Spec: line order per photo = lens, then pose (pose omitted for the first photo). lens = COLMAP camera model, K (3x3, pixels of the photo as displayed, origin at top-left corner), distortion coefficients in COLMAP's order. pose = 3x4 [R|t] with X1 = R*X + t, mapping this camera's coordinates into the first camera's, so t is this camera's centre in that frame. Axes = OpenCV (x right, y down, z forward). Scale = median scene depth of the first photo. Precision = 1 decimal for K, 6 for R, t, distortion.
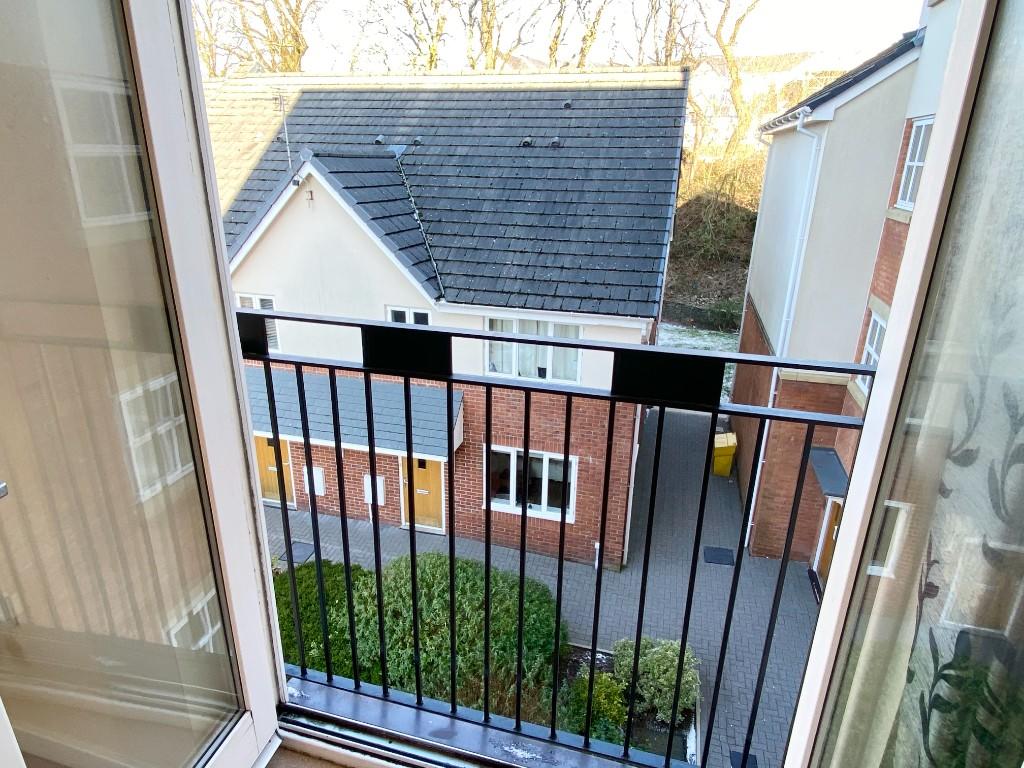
lens RADIAL K [[630.4, 0, 512.0], [0, 630.4, 384.0], [0, 0, 1]] dist [0.023413, -0.000789]
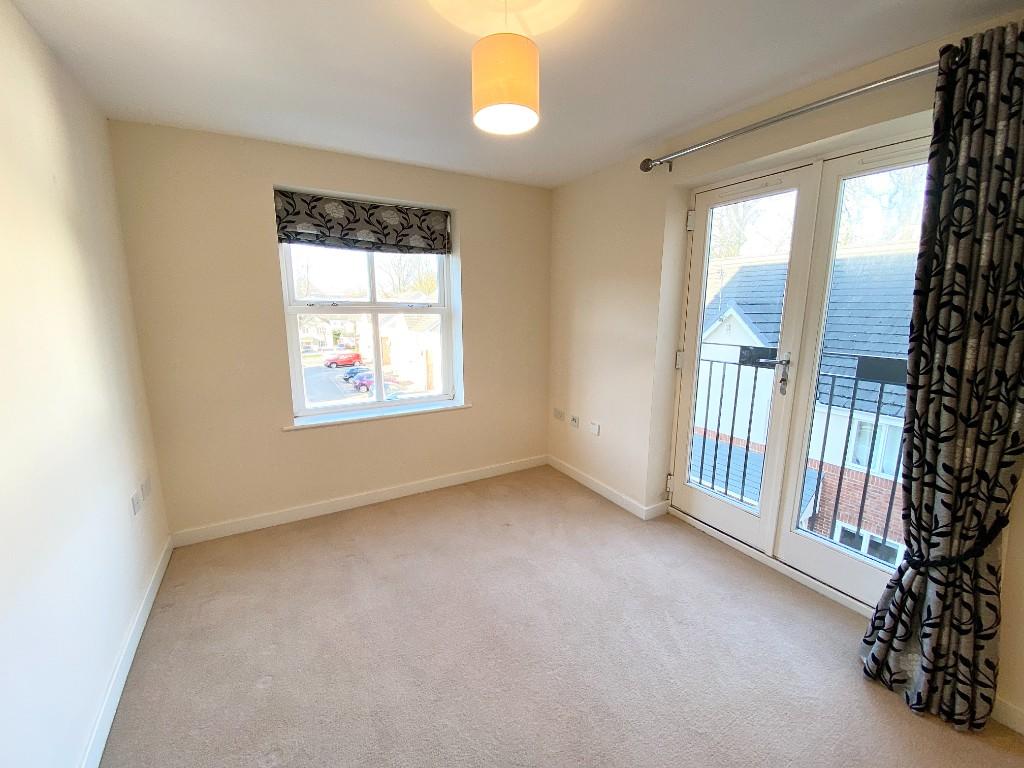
lens RADIAL K [[424.0, 0, 505.6], [0, 424.0, 383.6], [0, 0, 1]] dist [0.018413, -0.016831]
pose [[0.712654, 0.112933, -0.692366, 0.037925], [-0.231819, 0.969424, -0.080487, 0.053558], [0.662106, 0.217863, 0.717043, -0.107715]]
